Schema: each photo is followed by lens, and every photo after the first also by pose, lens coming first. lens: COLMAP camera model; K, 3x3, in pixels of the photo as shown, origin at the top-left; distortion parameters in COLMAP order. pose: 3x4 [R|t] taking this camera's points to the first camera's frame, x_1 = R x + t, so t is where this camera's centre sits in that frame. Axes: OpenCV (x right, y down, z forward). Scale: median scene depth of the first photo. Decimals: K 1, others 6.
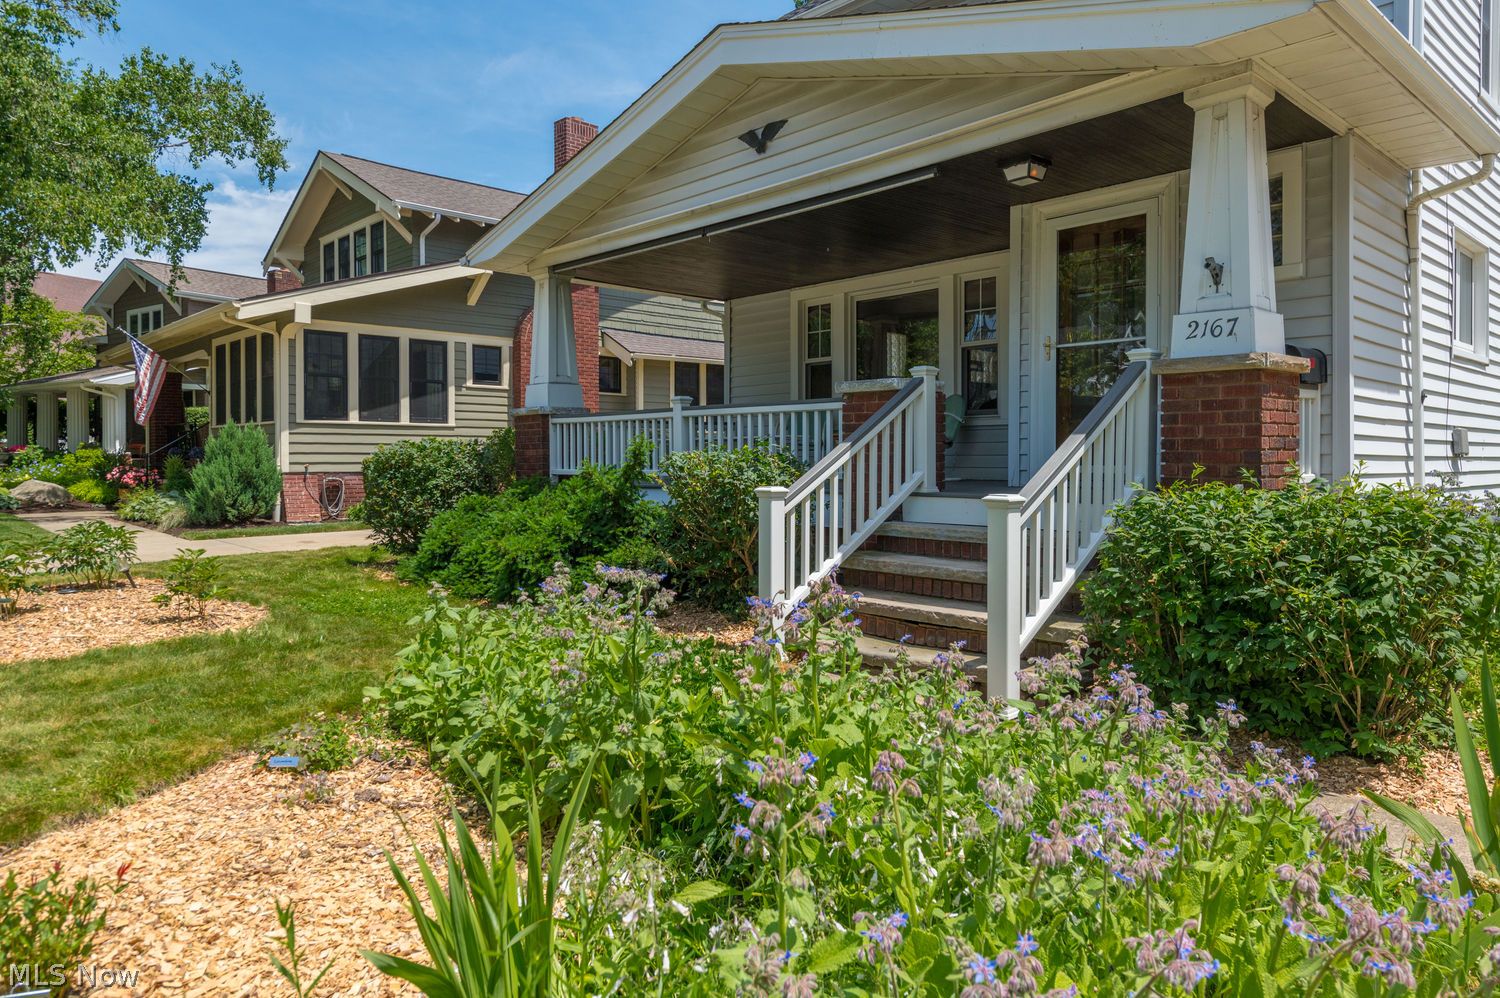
lens RADIAL K [[971.8, 0, 771.0], [0, 971.8, 464.3], [0, 0, 1]] dist [0.021140, 0.001082]
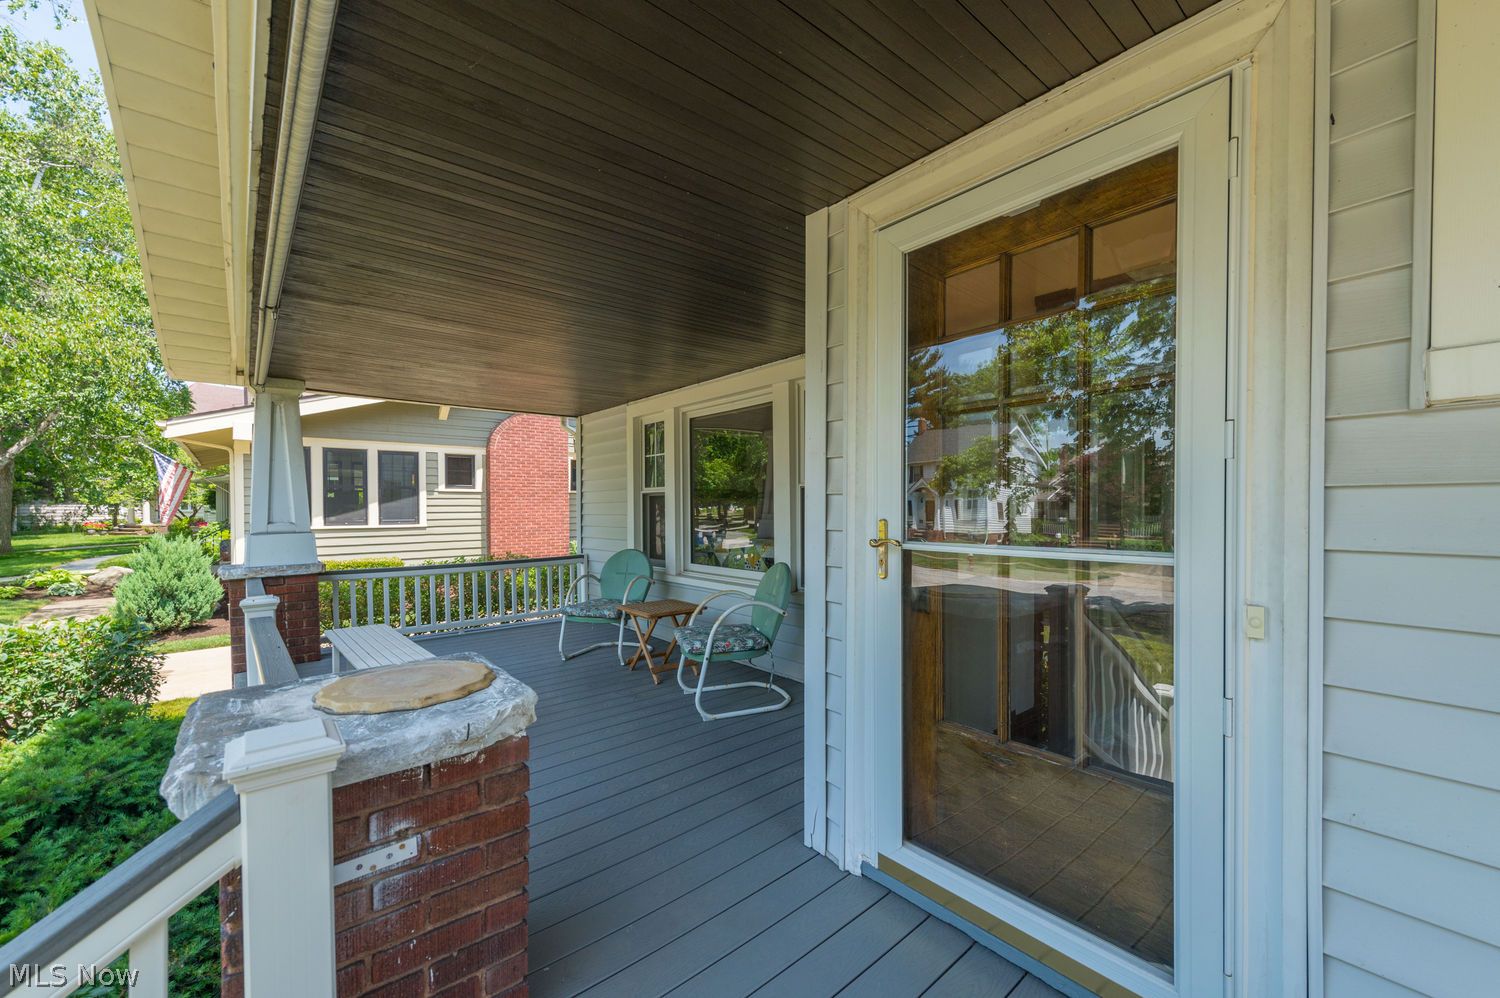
lens RADIAL K [[599.1, 0, 758.8], [0, 599.1, 512.6], [0, 0, 1]] dist [0.017076, -0.000230]
pose [[0.998353, -0.003169, -0.057286, 0.112912], [0.003490, 0.999979, 0.005499, -0.061826], [0.057267, -0.005690, 0.998343, 0.341640]]
